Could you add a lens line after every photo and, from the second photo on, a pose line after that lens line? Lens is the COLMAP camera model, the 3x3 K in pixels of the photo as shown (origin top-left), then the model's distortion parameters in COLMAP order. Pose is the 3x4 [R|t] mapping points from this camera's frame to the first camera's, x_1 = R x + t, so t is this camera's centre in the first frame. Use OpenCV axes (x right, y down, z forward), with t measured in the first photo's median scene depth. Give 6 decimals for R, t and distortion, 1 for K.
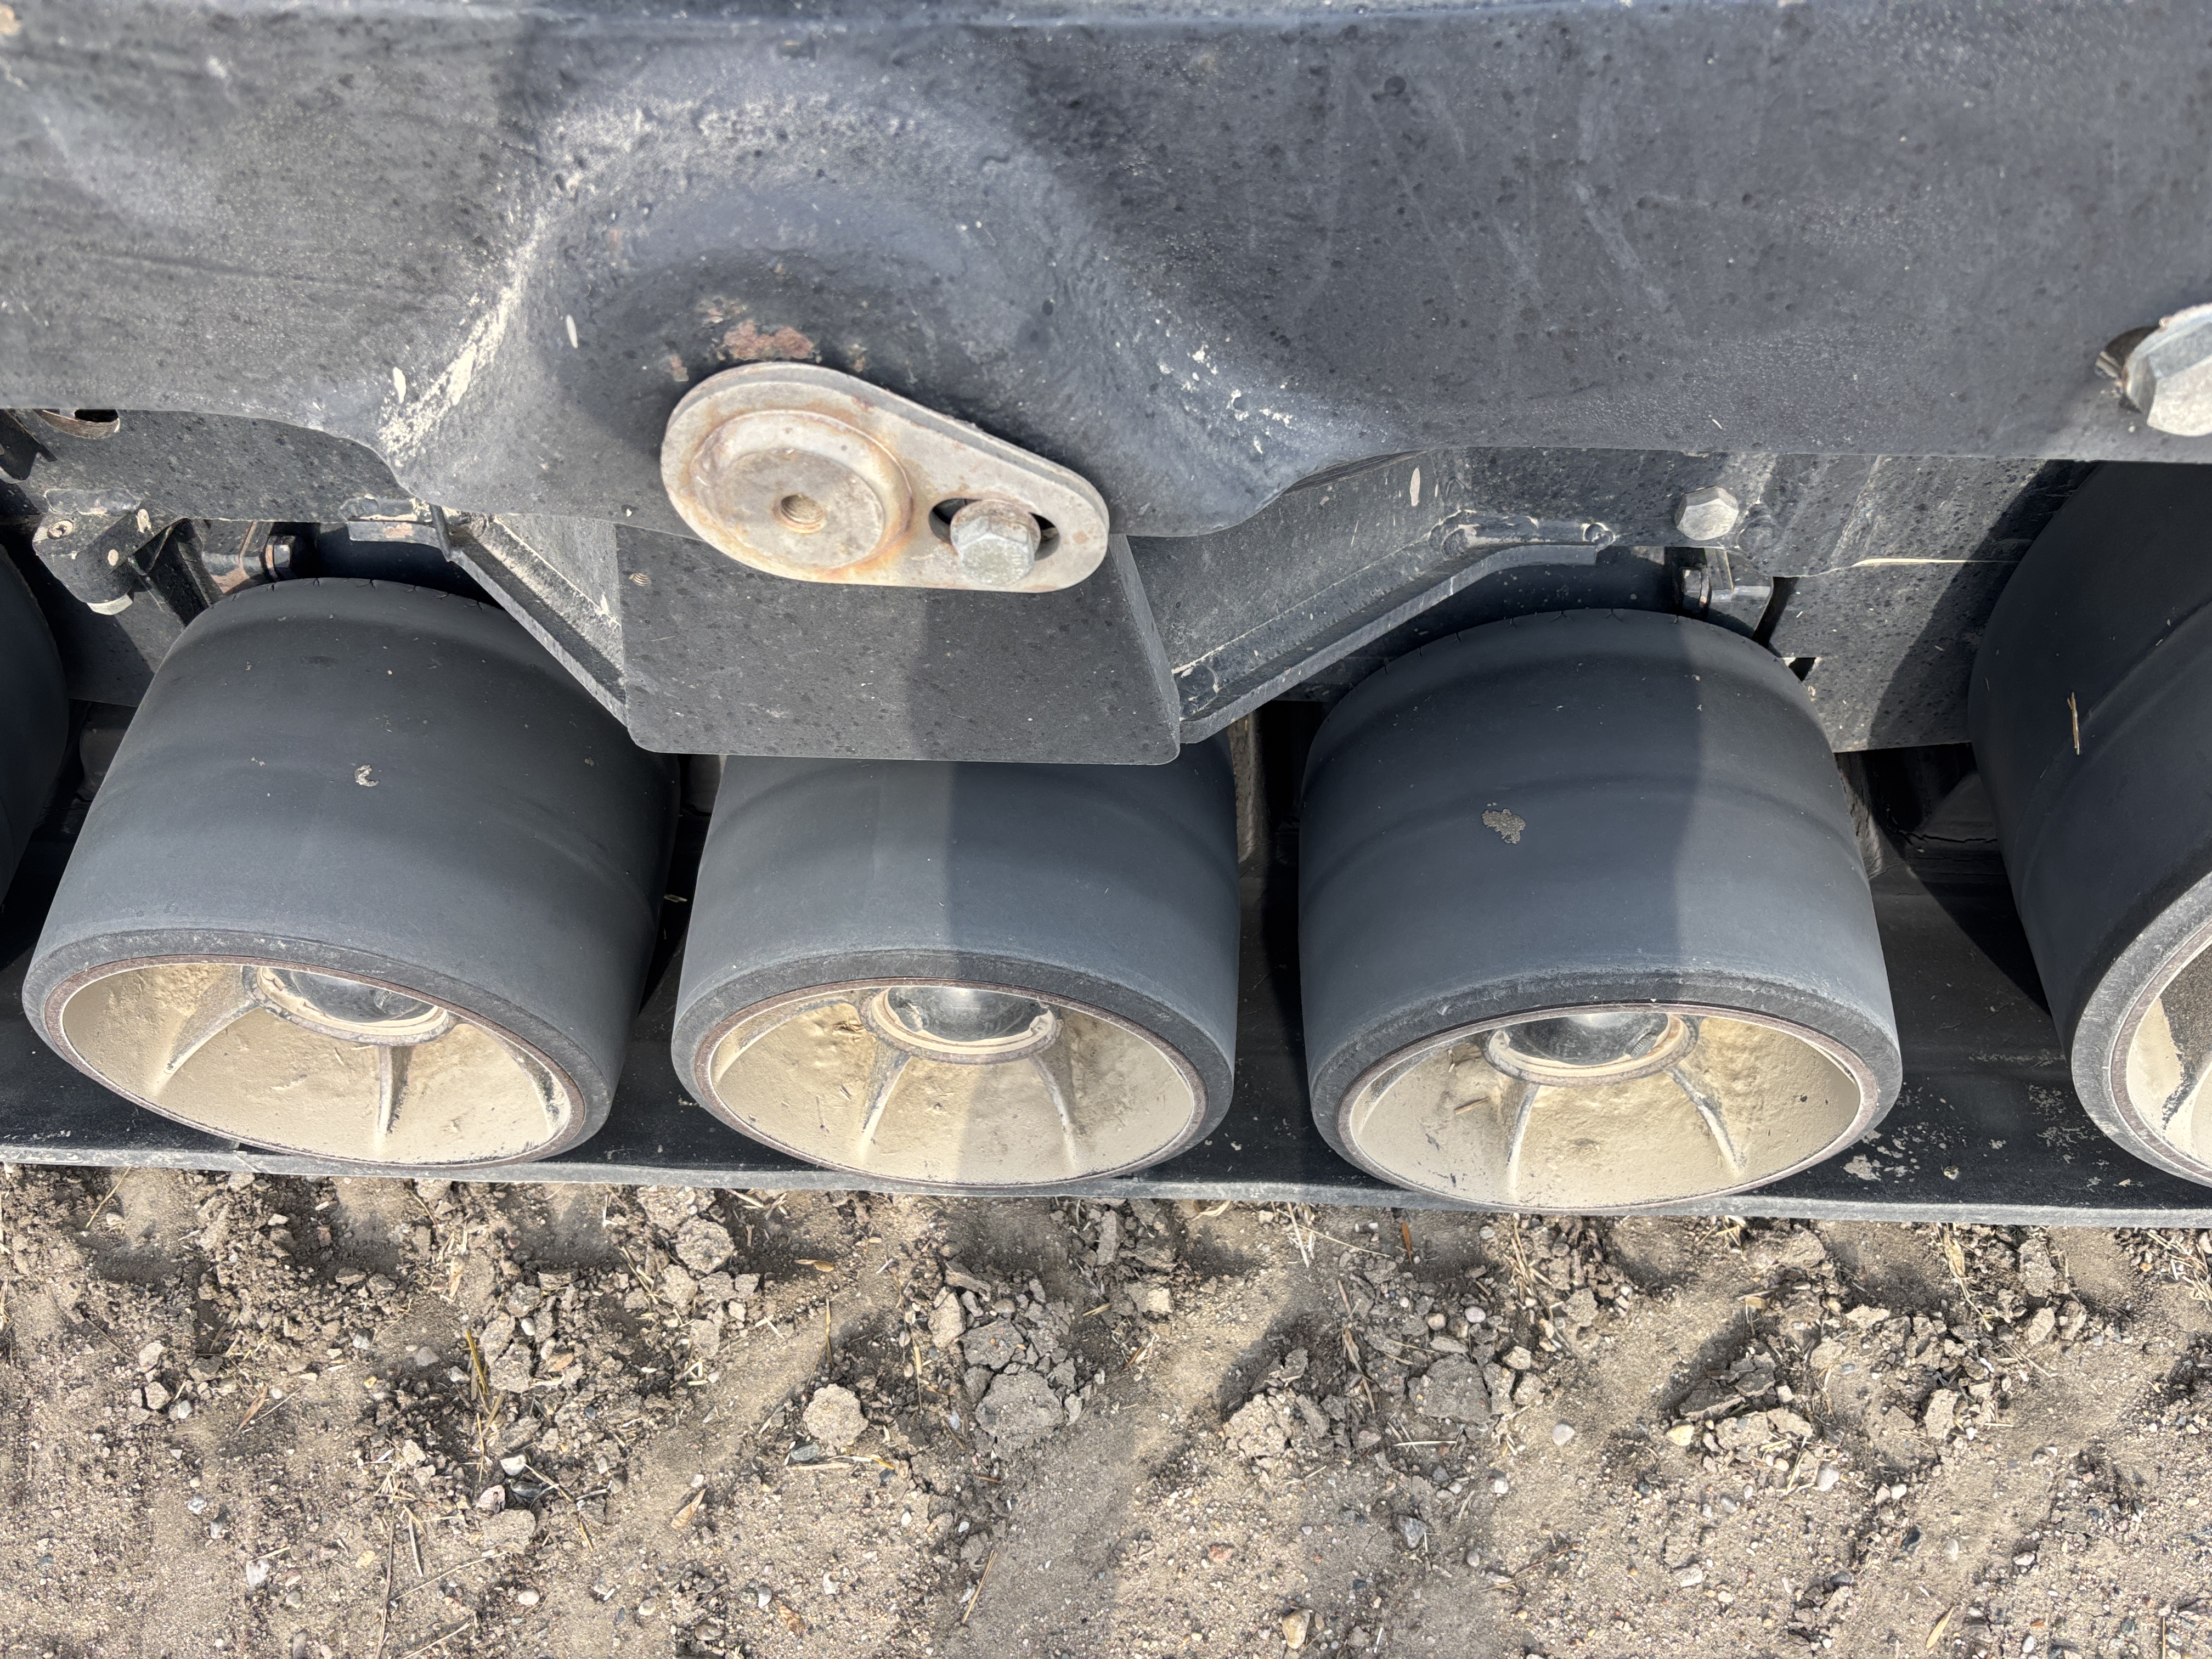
lens RADIAL K [[1696.1, 0, 1106.0], [0, 1696.1, 829.5], [0, 0, 1]] dist [0.001983, 0.000051]
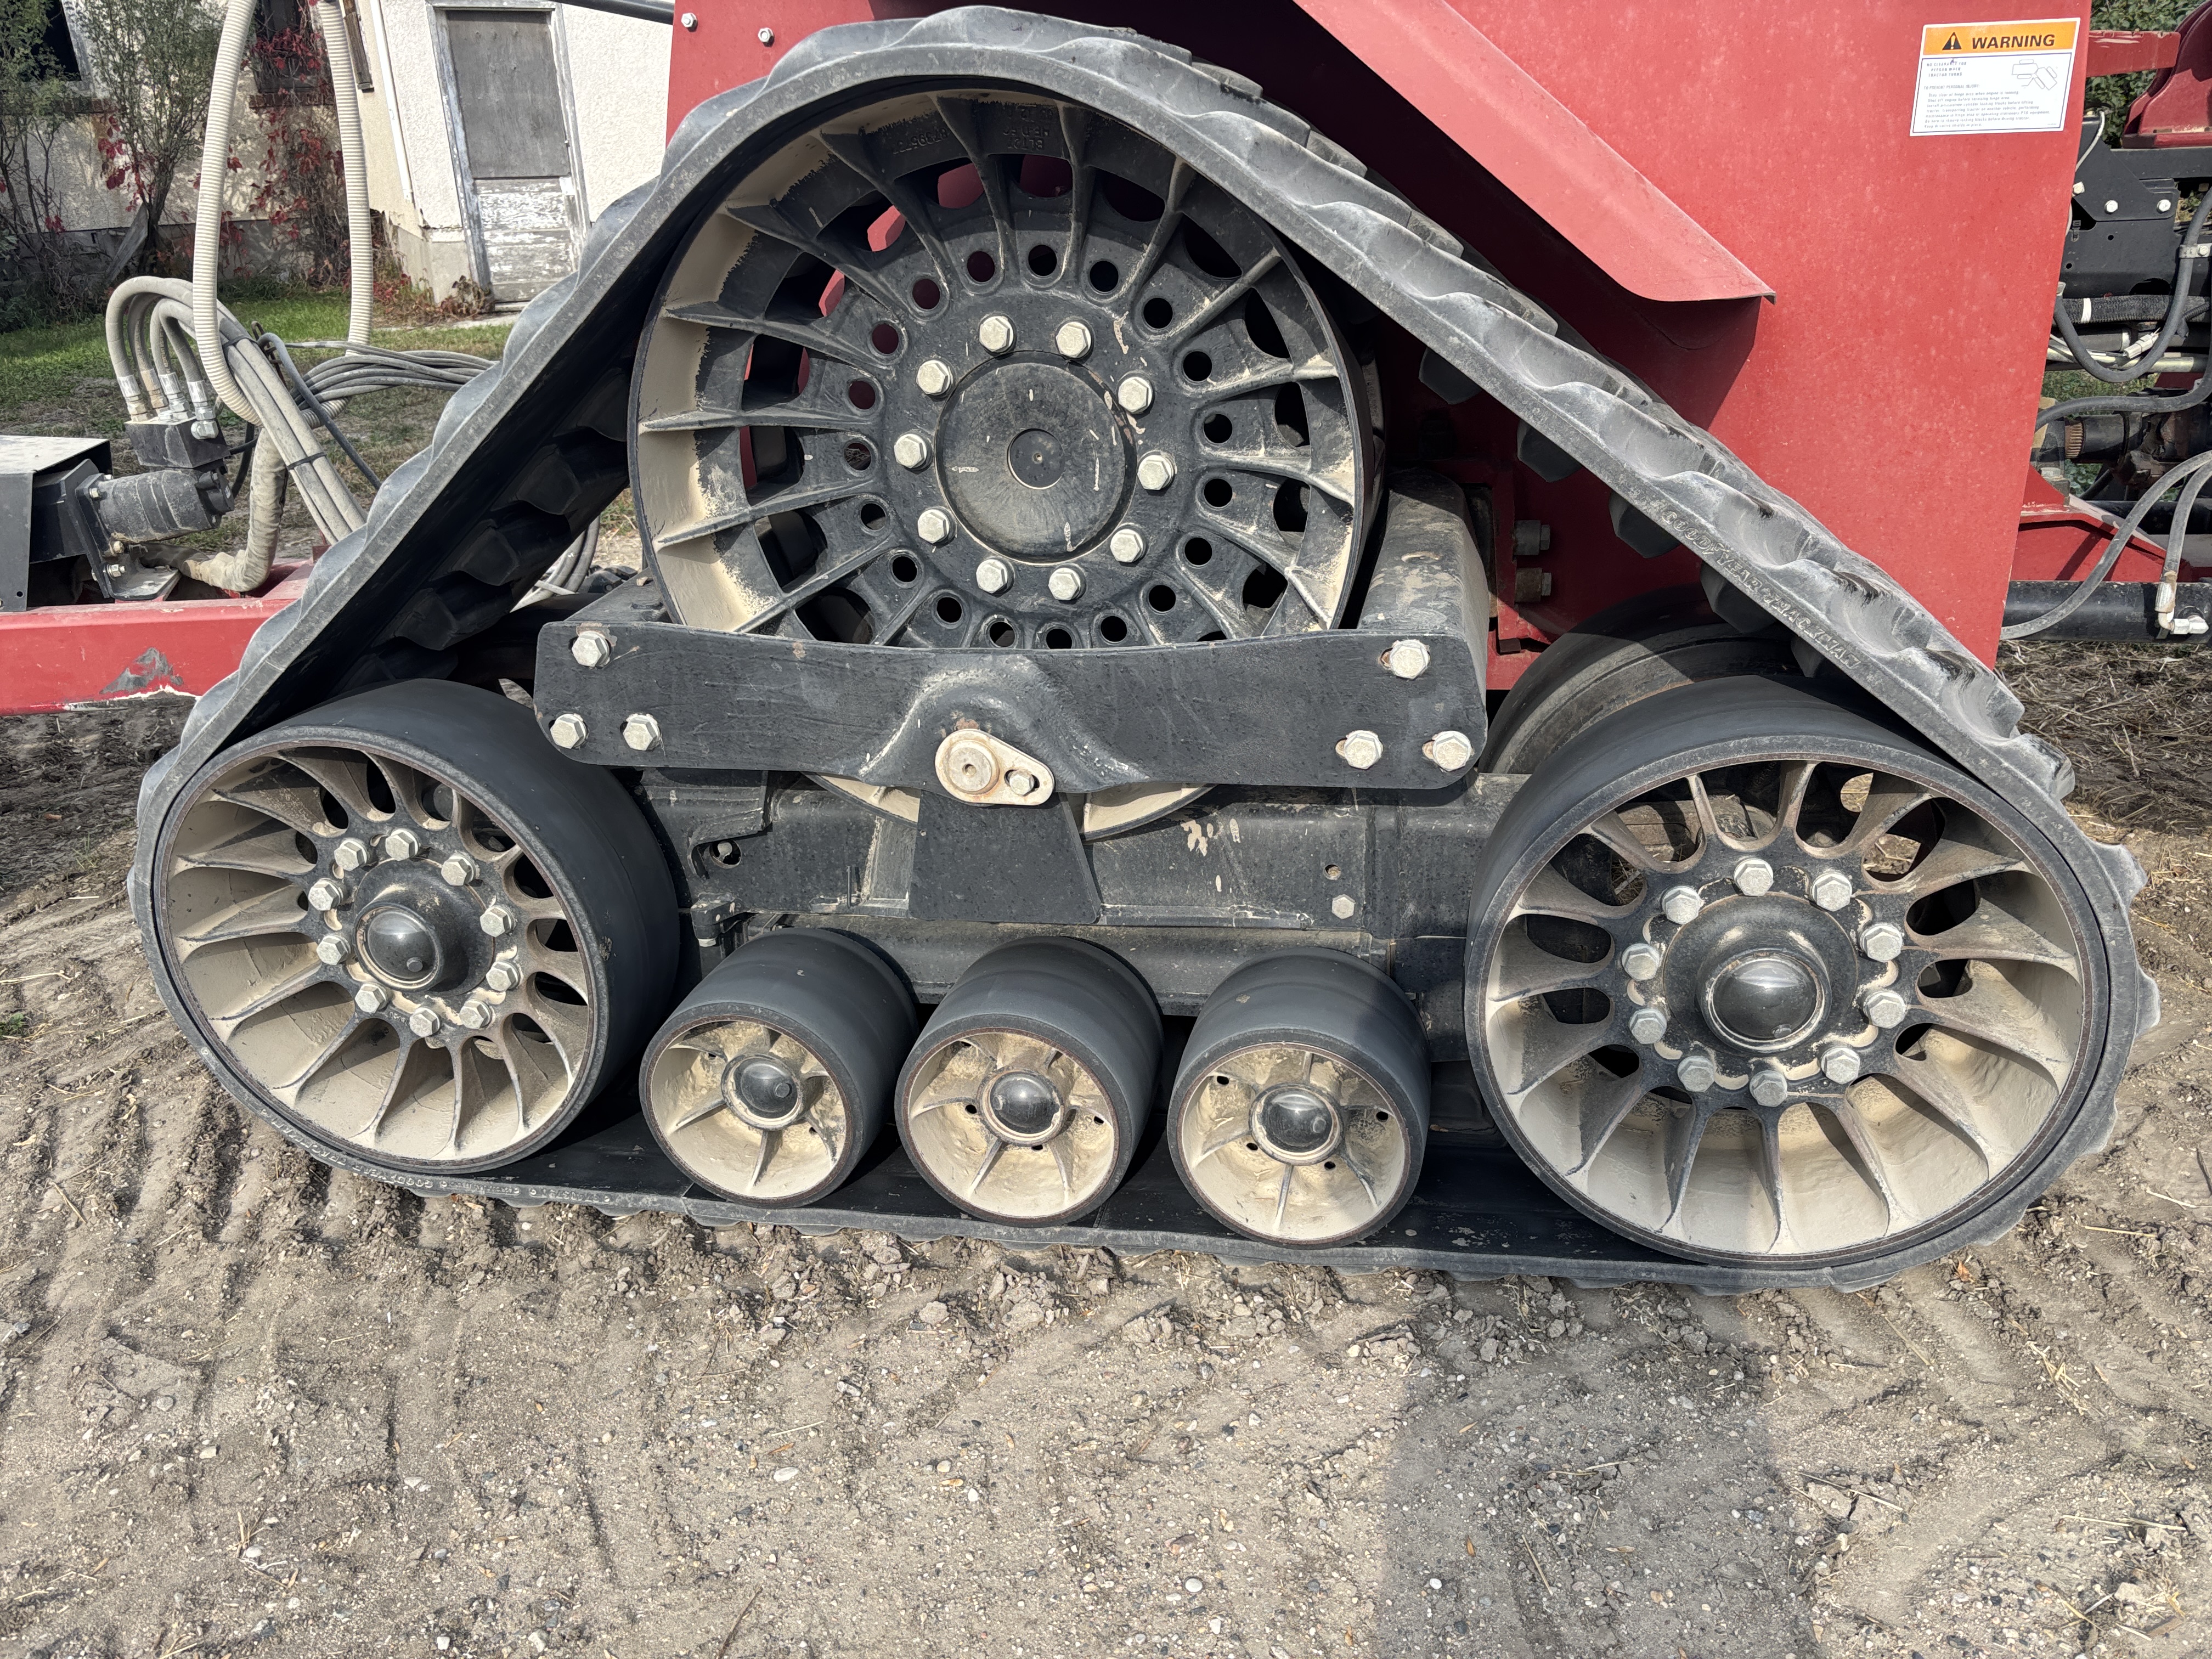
lens RADIAL K [[1677.8, 0, 1082.4], [0, 1677.8, 833.1], [0, 0, 1]] dist [0.044456, -0.046041]
pose [[0.980963, 0.024909, -0.192591, 0.391260], [-0.129655, 0.822331, -0.554041, 0.975941], [0.144573, 0.568464, 0.809906, -0.939241]]
